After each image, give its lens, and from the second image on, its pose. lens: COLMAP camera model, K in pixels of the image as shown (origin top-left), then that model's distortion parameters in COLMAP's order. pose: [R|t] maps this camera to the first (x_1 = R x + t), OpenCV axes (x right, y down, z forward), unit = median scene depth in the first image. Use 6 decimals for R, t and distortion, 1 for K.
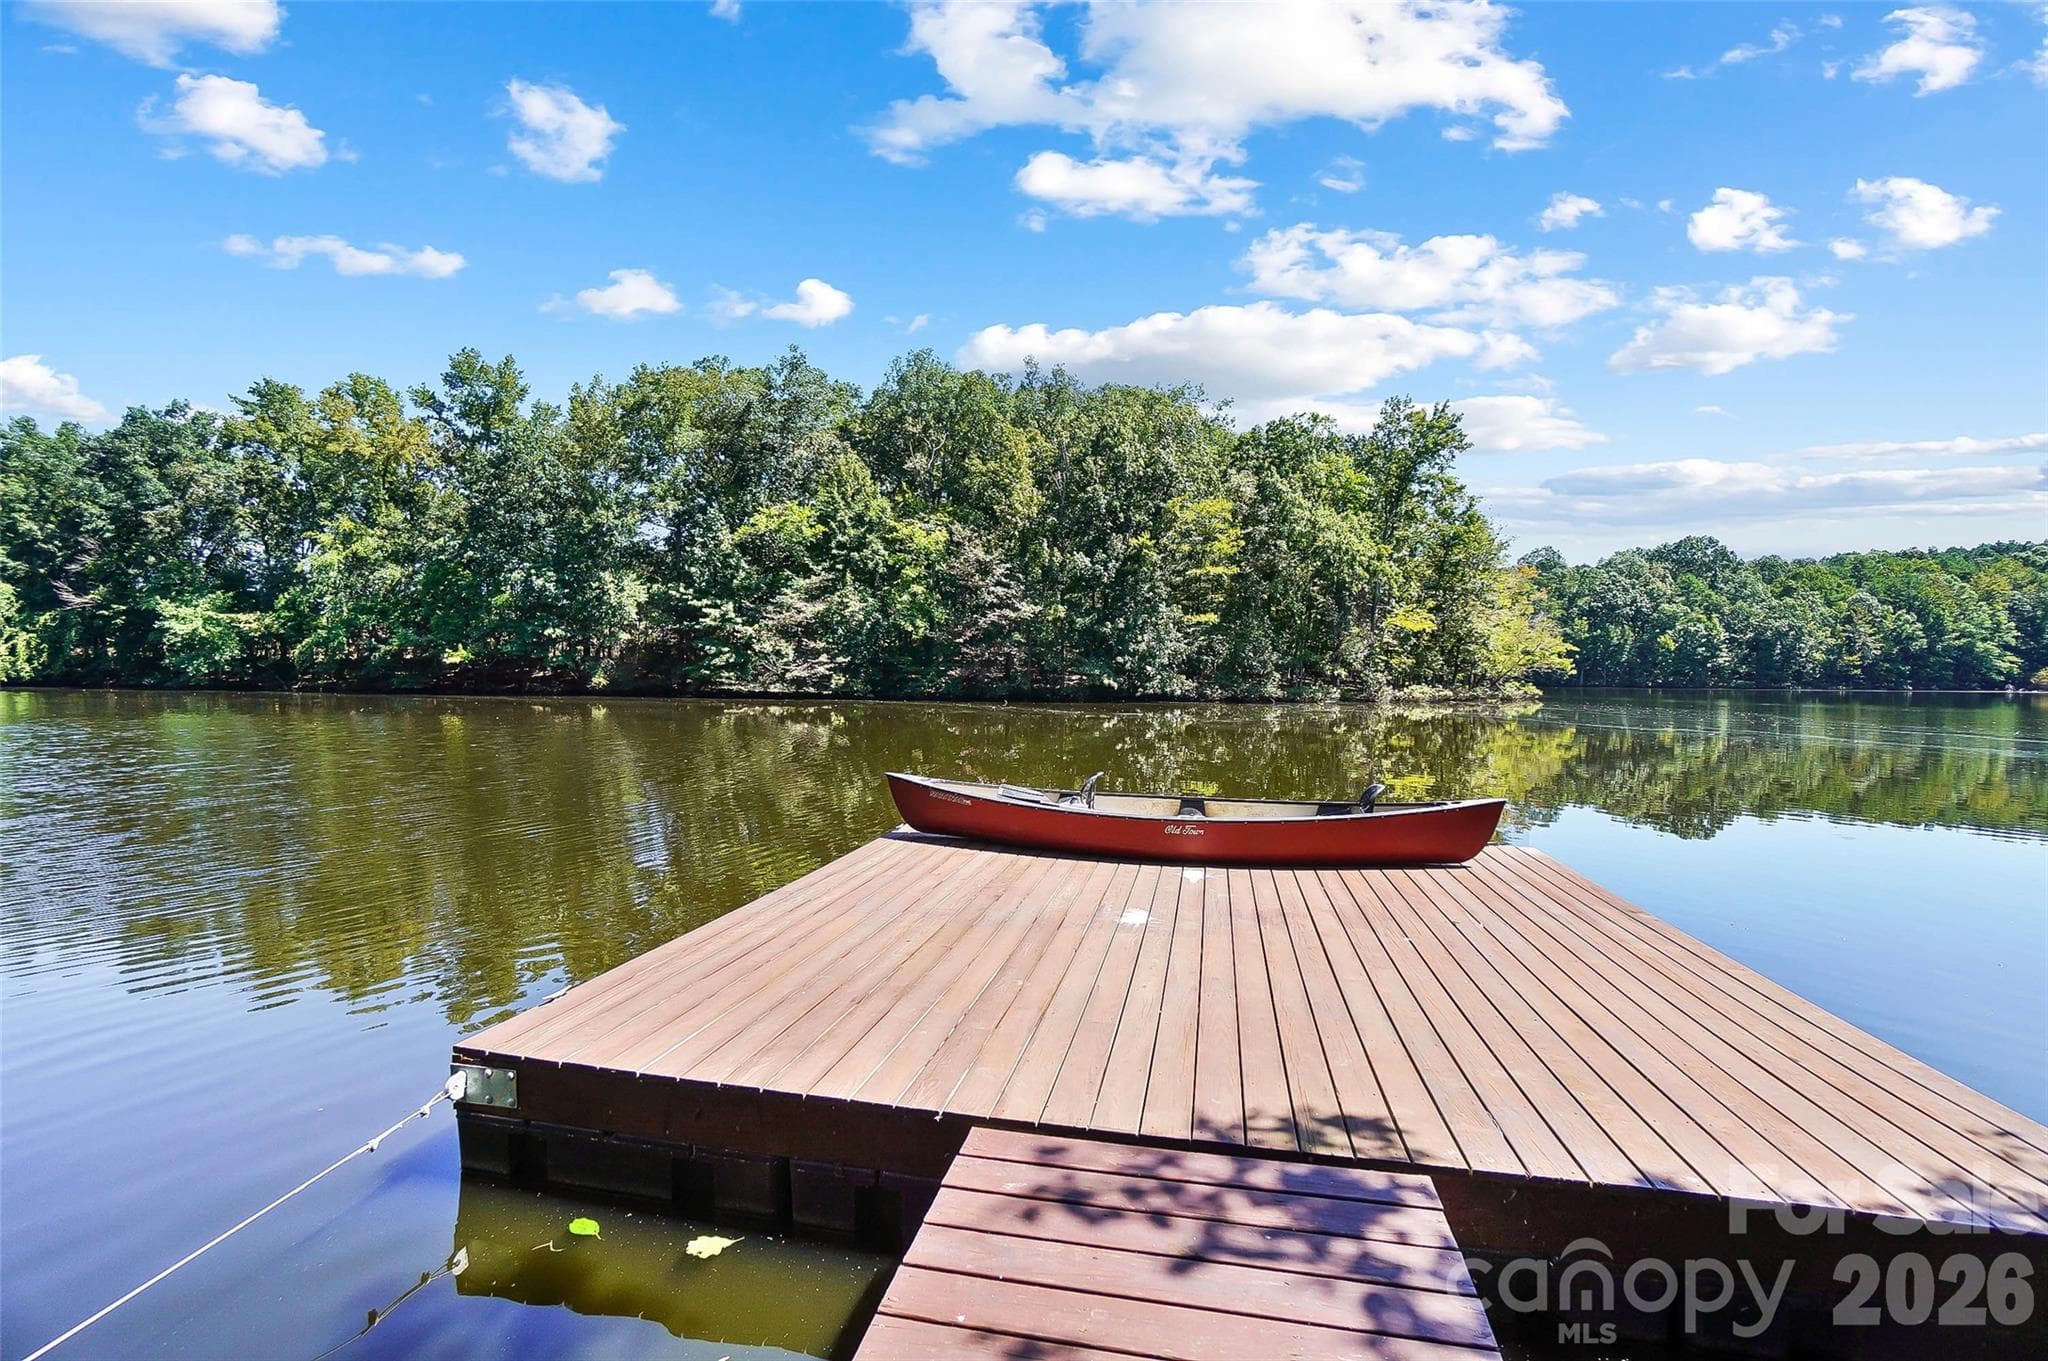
lens RADIAL K [[950.7, 0, 1019.6], [0, 950.7, 691.2], [0, 0, 1]] dist [-0.043177, 0.024507]
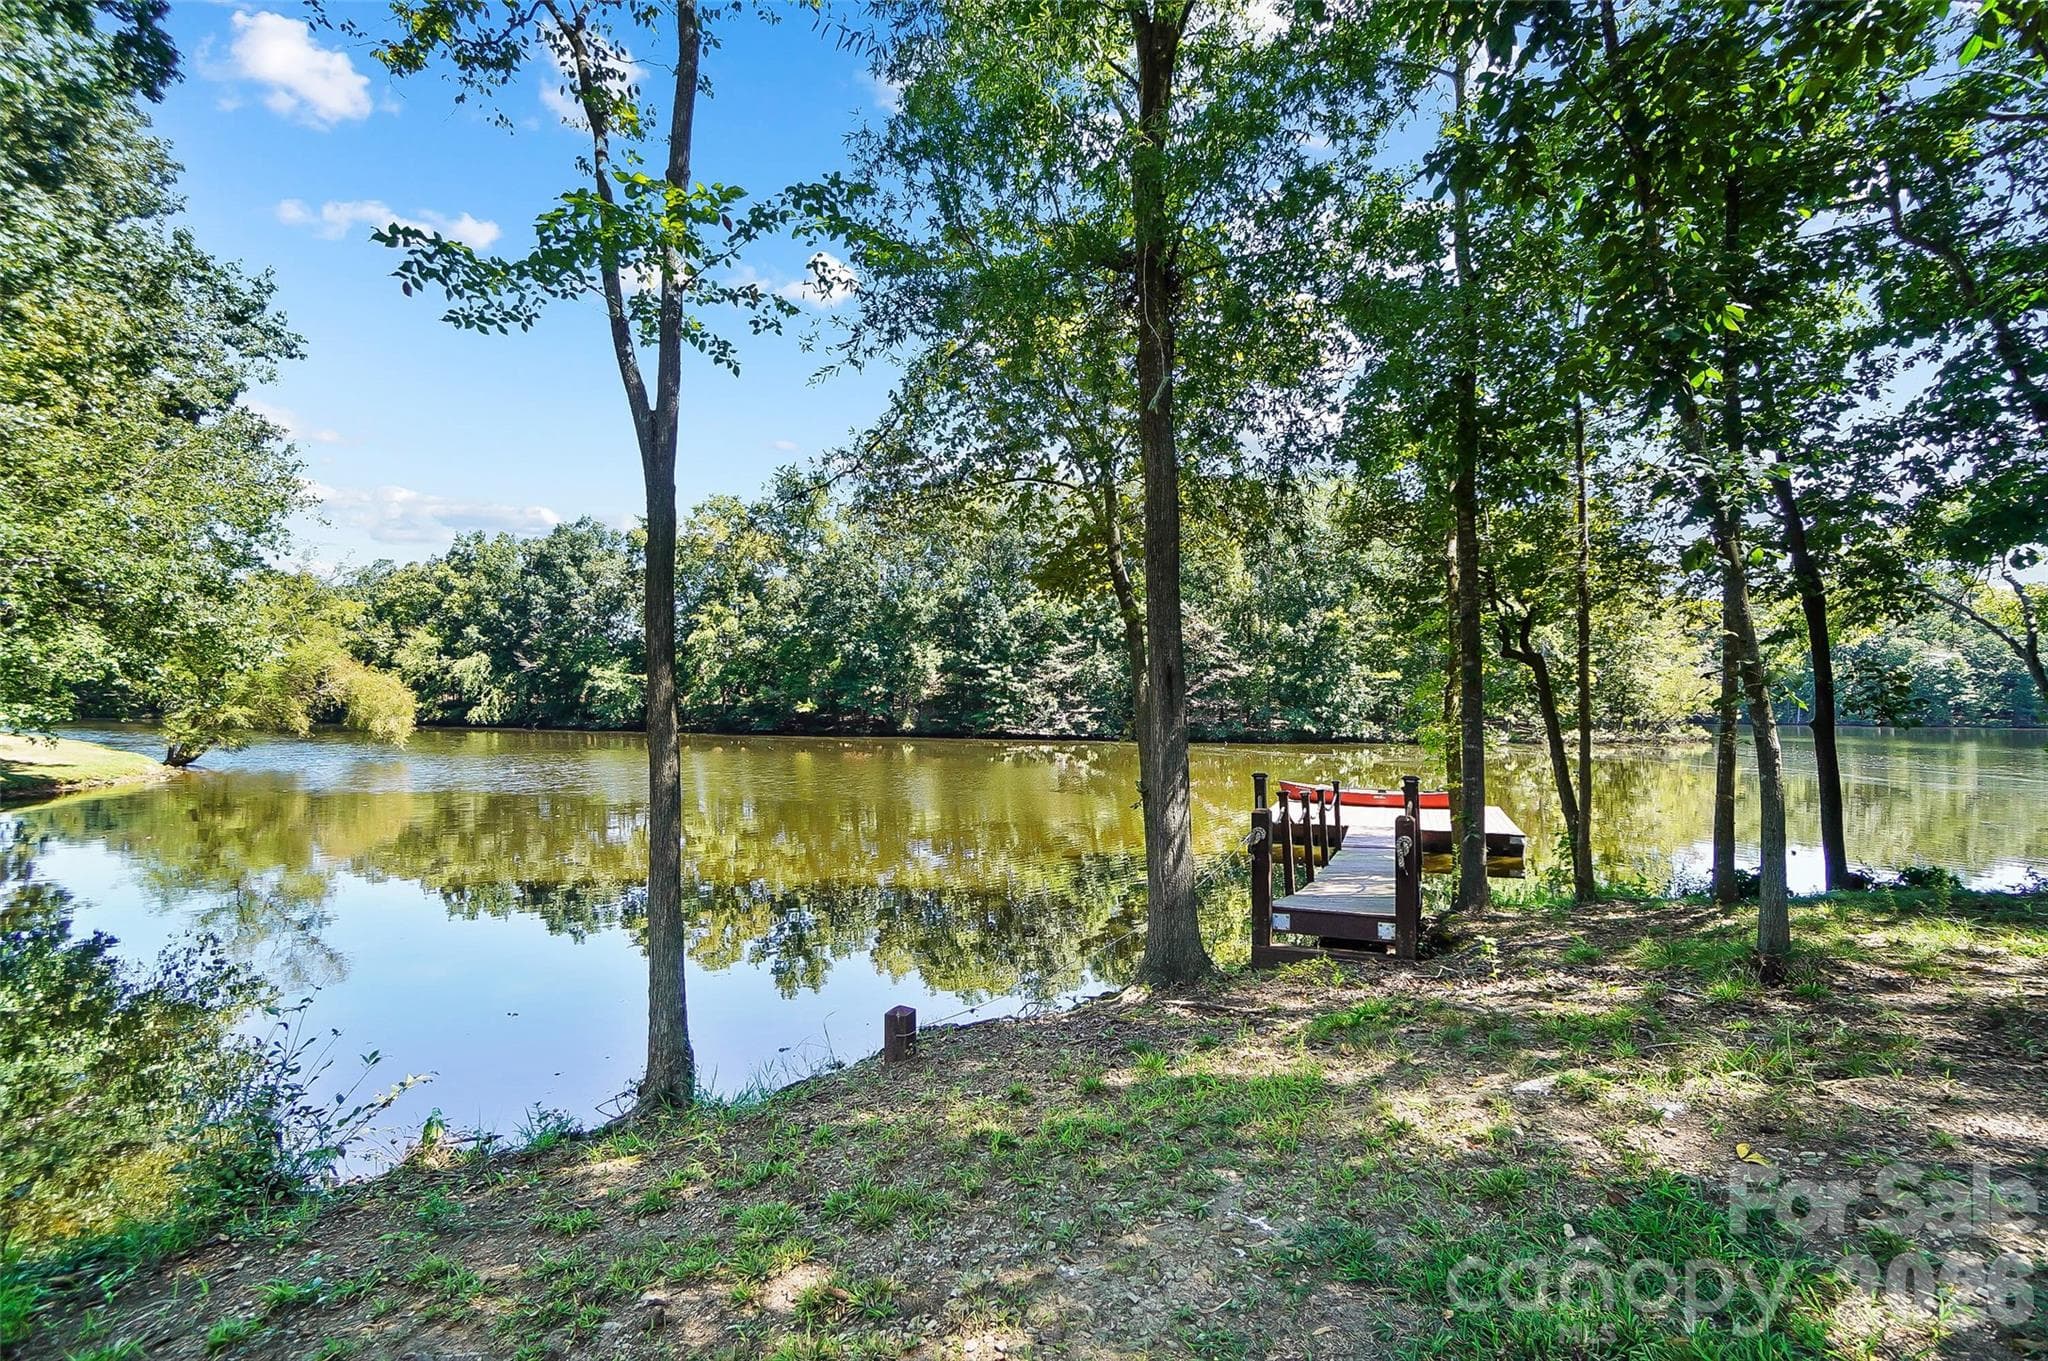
lens RADIAL K [[950.7, 0, 1019.6], [0, 950.7, 691.2], [0, 0, 1]] dist [-0.043177, 0.024507]
pose [[0.984072, -0.005328, -0.177689, -0.054848], [-0.001372, 0.999293, -0.037559, -0.008829], [0.177764, 0.037205, 0.983370, -0.269976]]
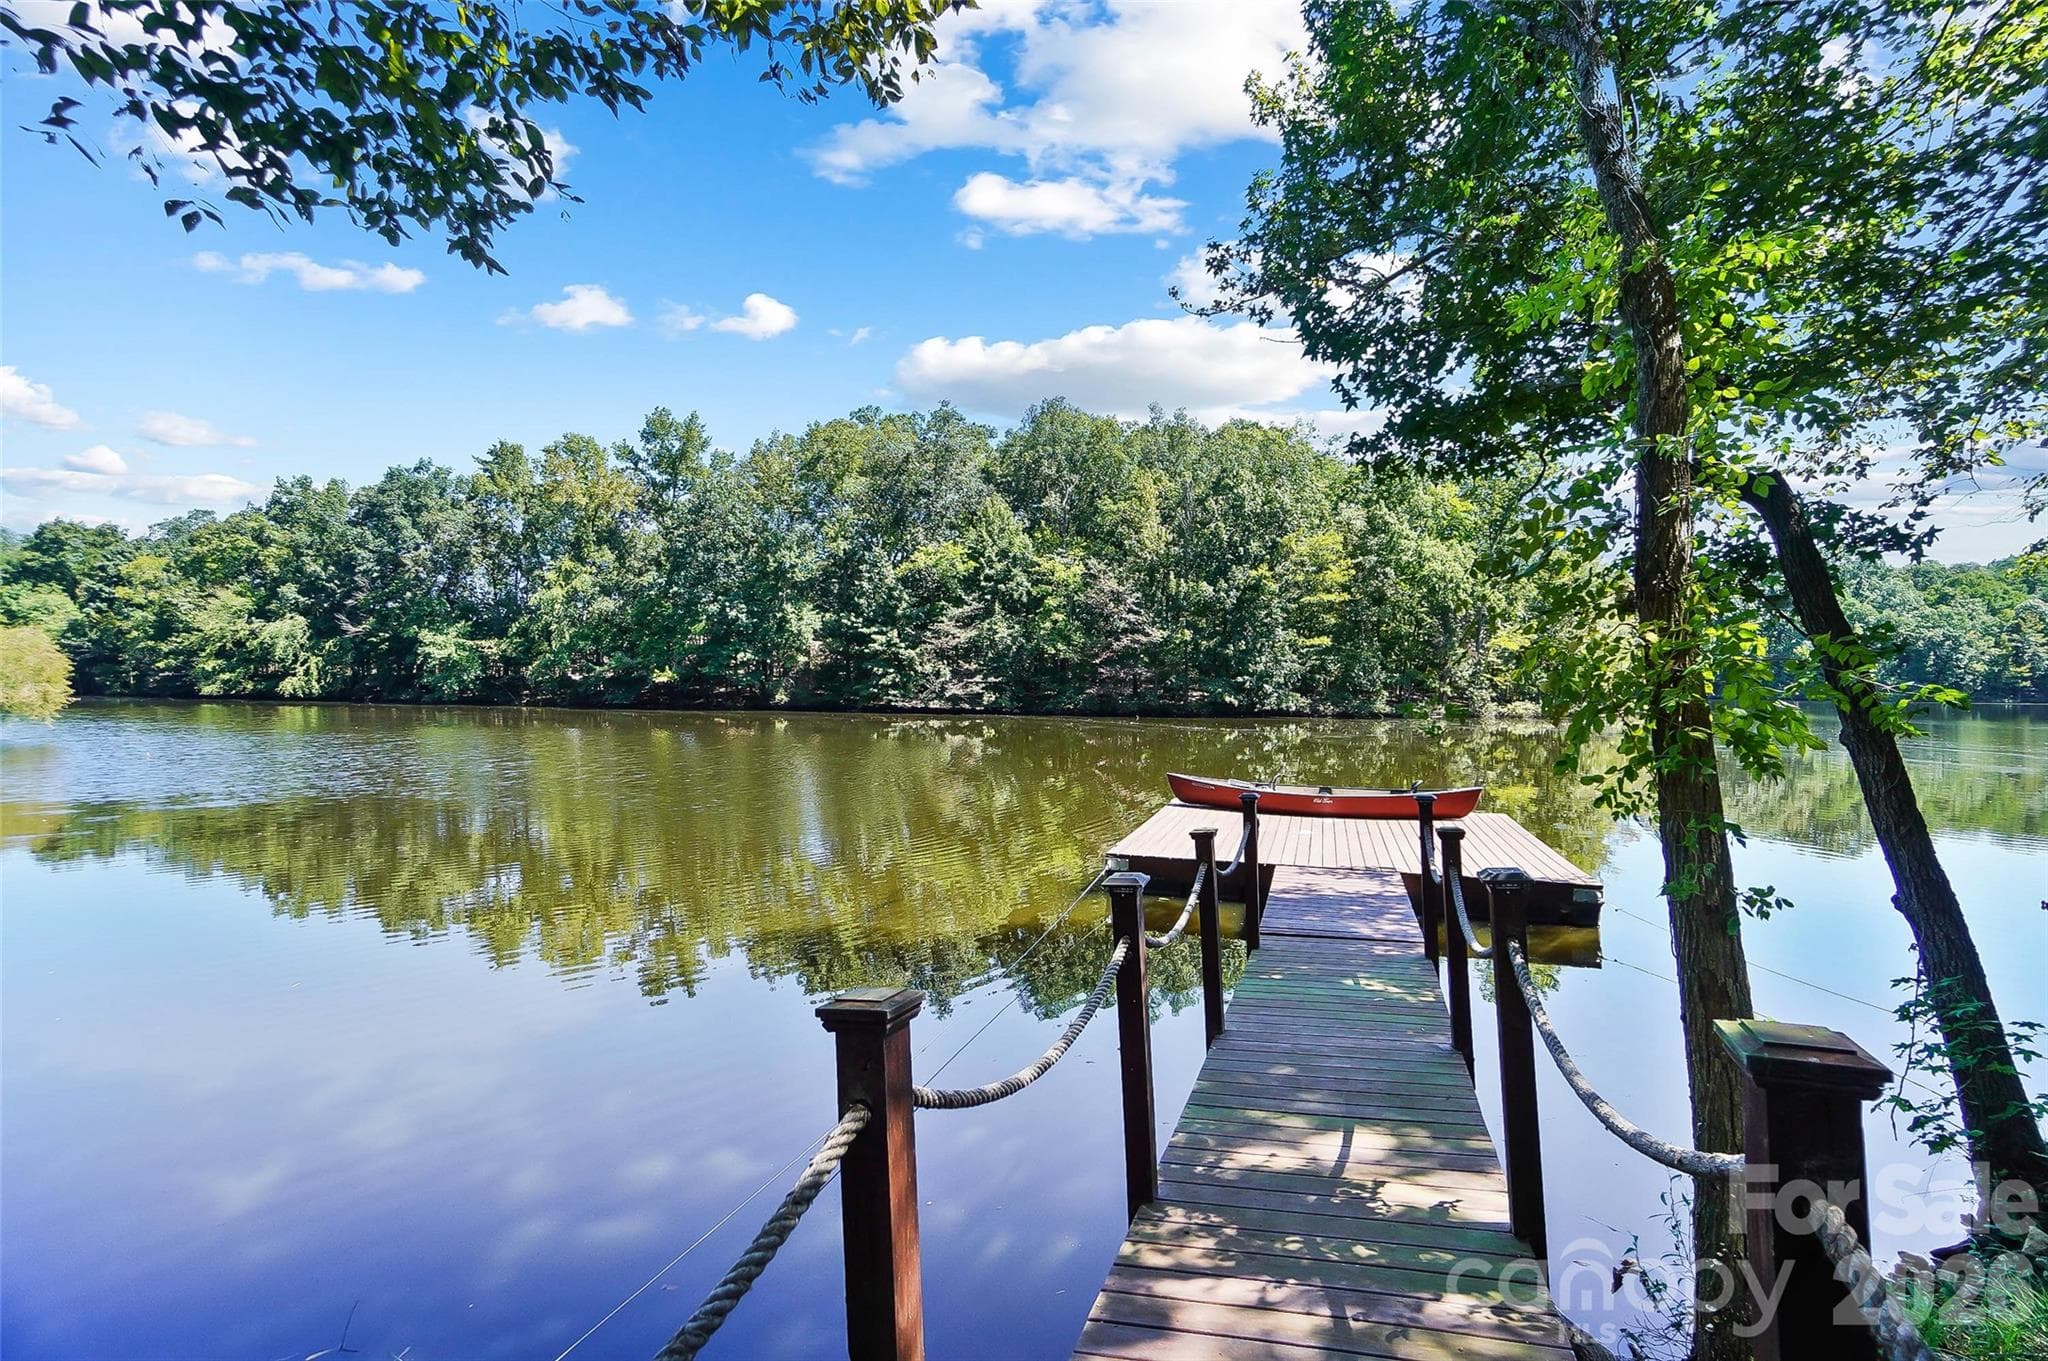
lens RADIAL K [[950.7, 0, 1019.6], [0, 950.7, 691.2], [0, 0, 1]] dist [-0.043177, 0.024507]
pose [[0.994412, -0.000194, -0.105570, -0.031585], [-0.000962, 0.999940, -0.010898, -0.006214], [0.105566, 0.010939, 0.994352, -0.122217]]
